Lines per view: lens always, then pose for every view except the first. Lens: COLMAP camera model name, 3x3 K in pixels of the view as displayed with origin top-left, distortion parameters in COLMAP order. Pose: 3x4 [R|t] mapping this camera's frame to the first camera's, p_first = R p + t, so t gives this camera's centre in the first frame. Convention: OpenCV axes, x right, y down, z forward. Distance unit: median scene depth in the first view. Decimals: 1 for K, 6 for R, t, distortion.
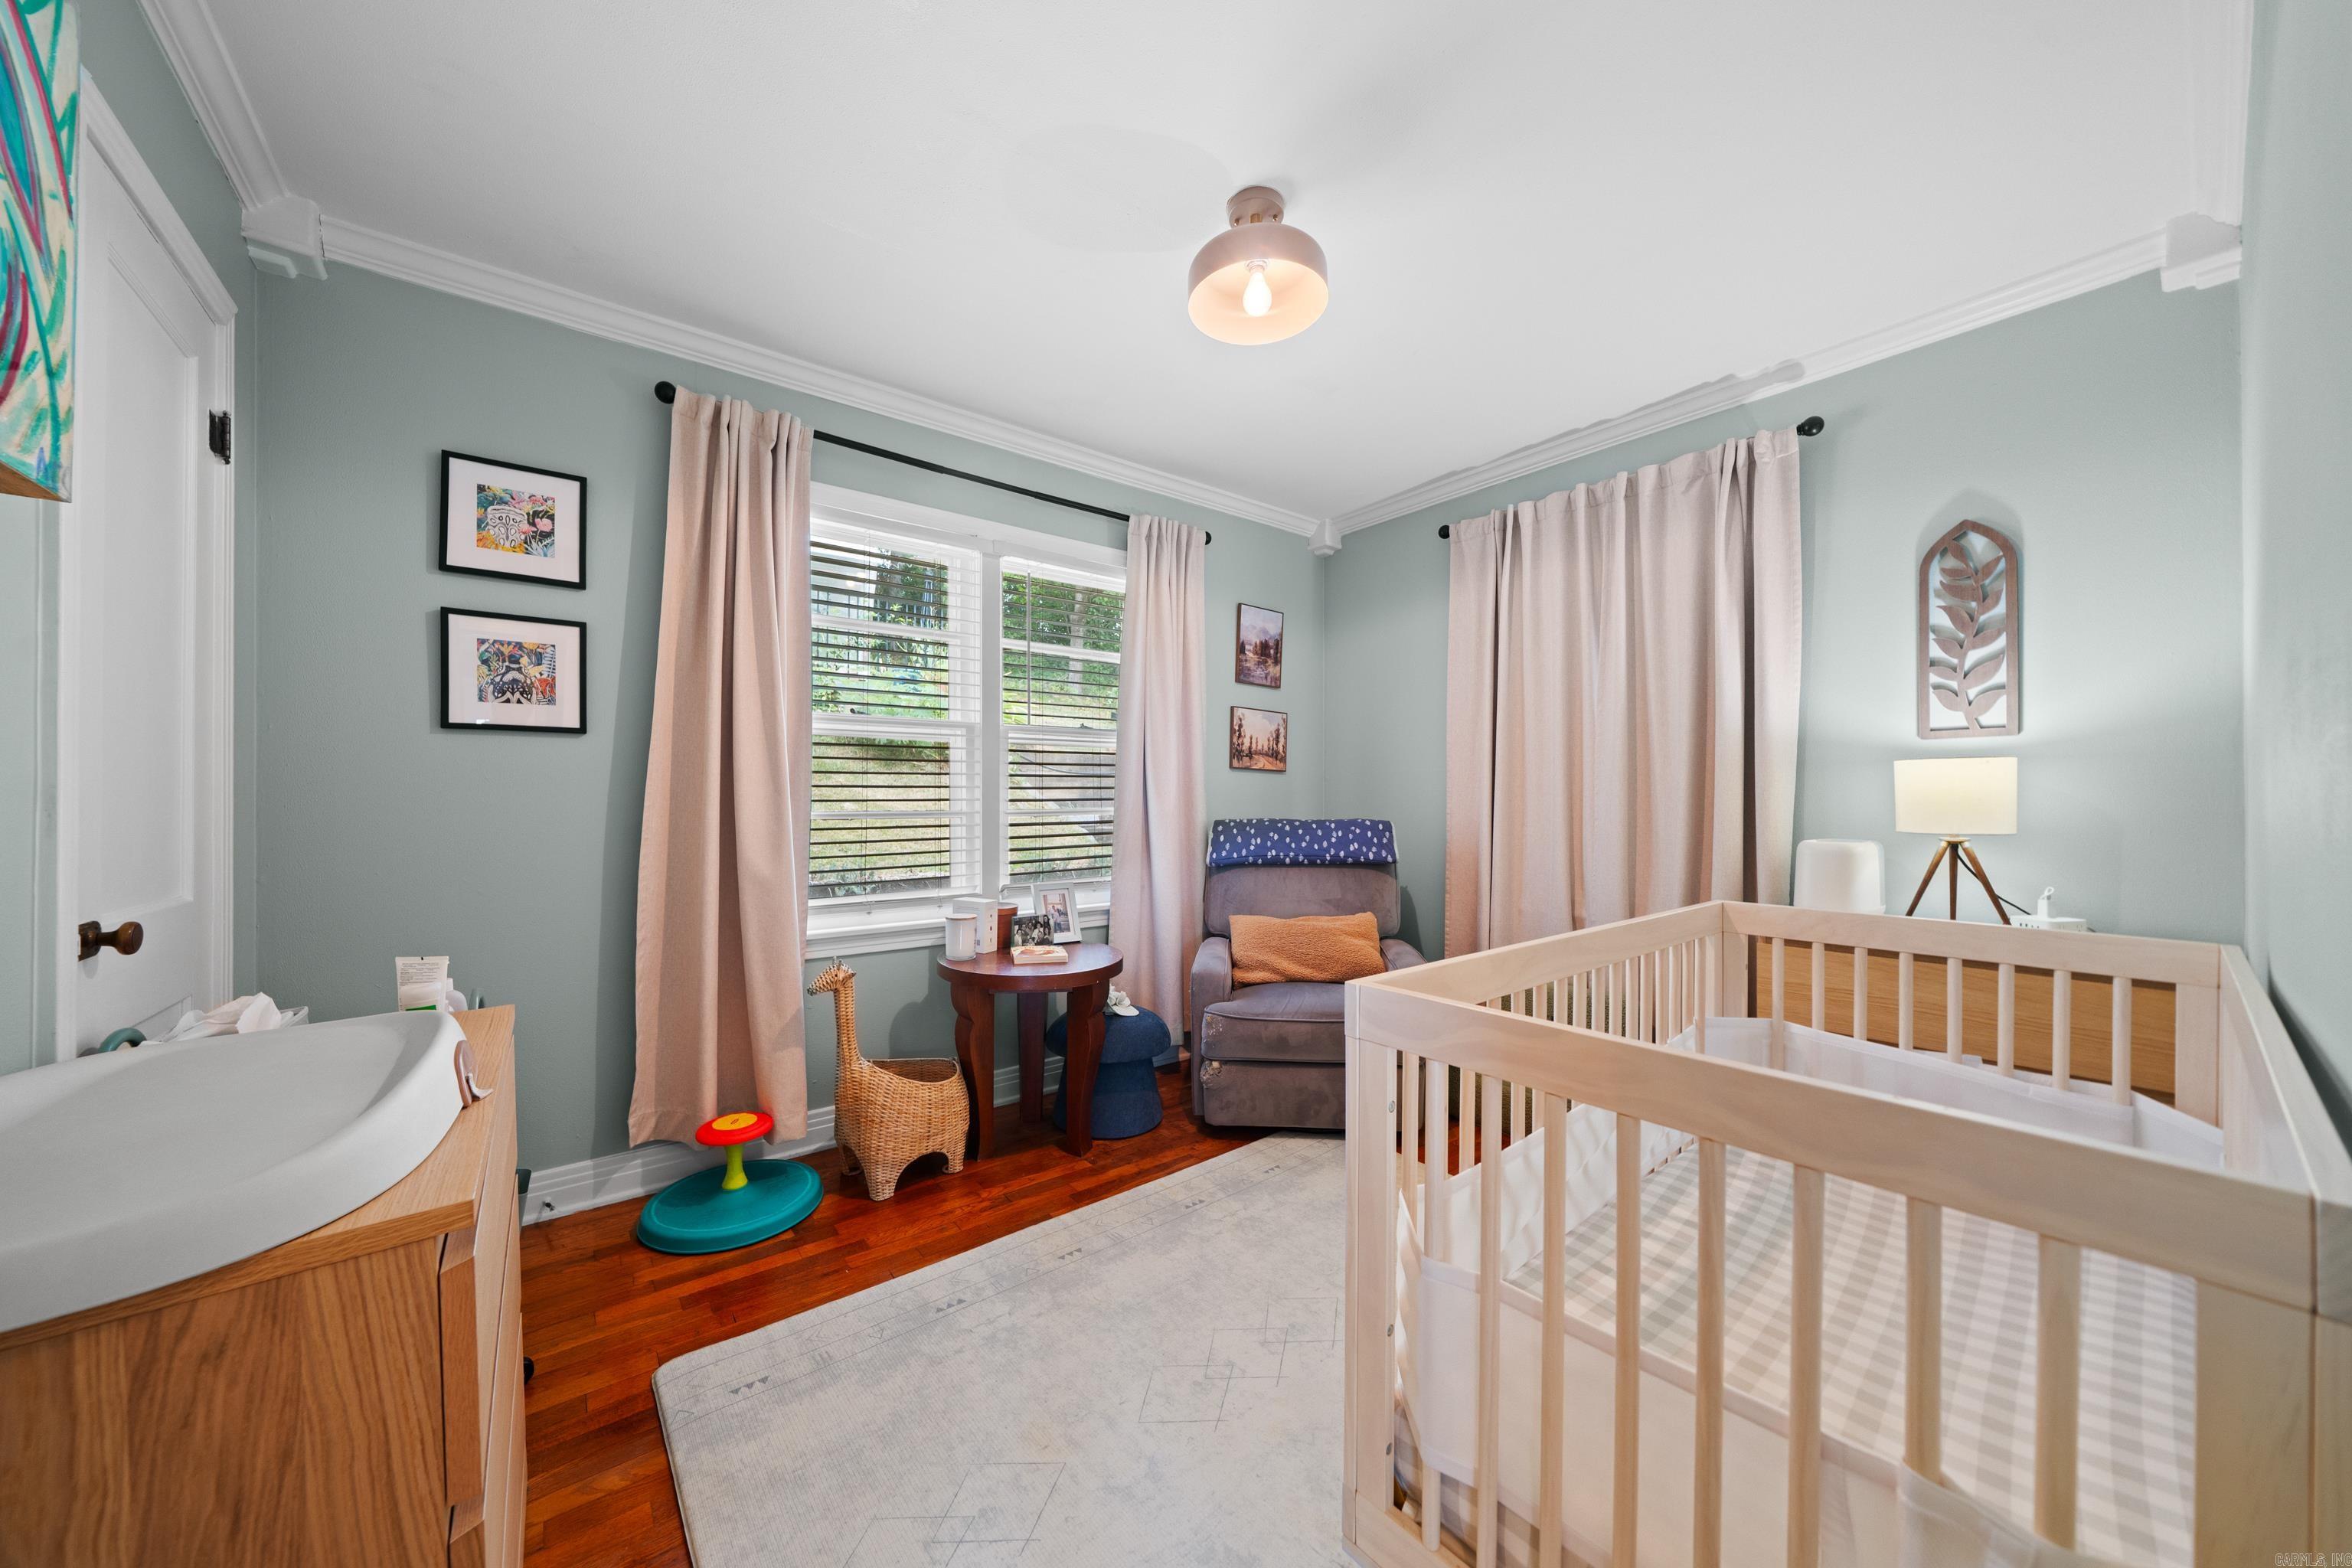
lens RADIAL K [[798.6, 0, 1161.2], [0, 798.6, 798.8], [0, 0, 1]] dist [-0.009357, 0.000113]
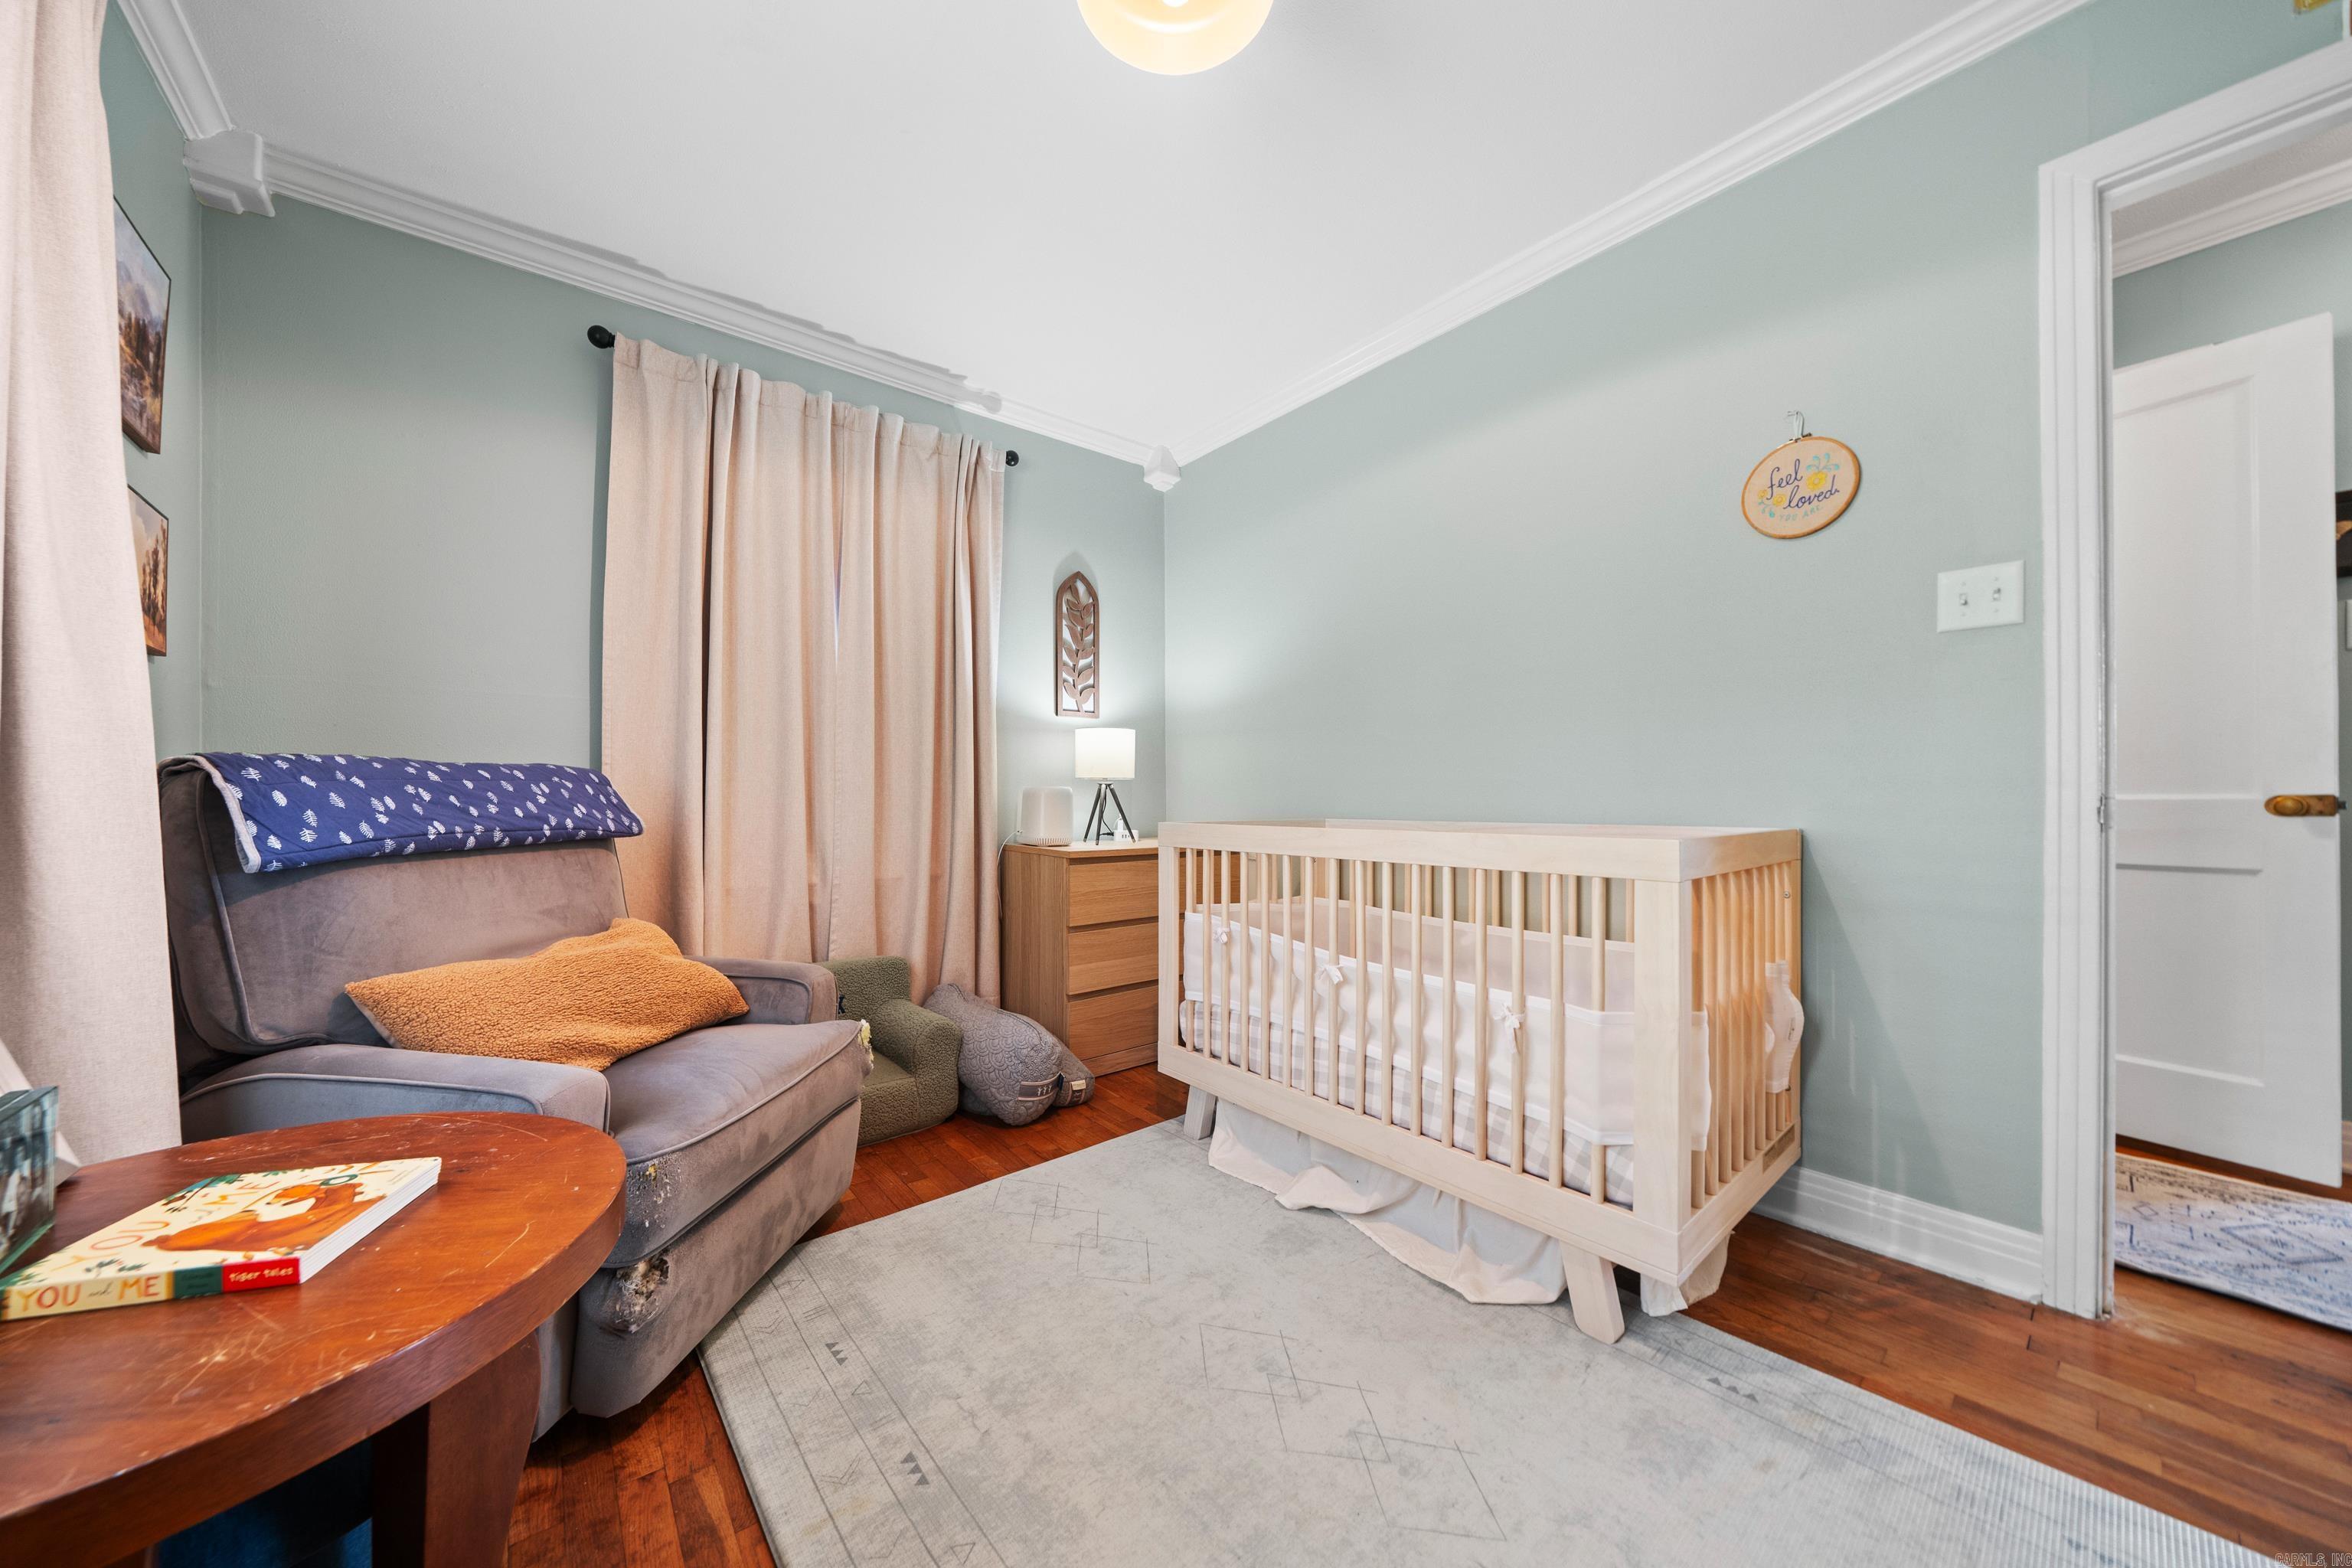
lens RADIAL K [[798.6, 0, 1179.0], [0, 798.6, 781.9], [0, 0, 1]] dist [-0.009357, 0.000113]
pose [[-0.016382, 0.013648, 0.999773, -0.385928], [-0.011018, 0.999844, -0.013829, 0.049255], [-0.999805, -0.011242, -0.016229, 0.664884]]
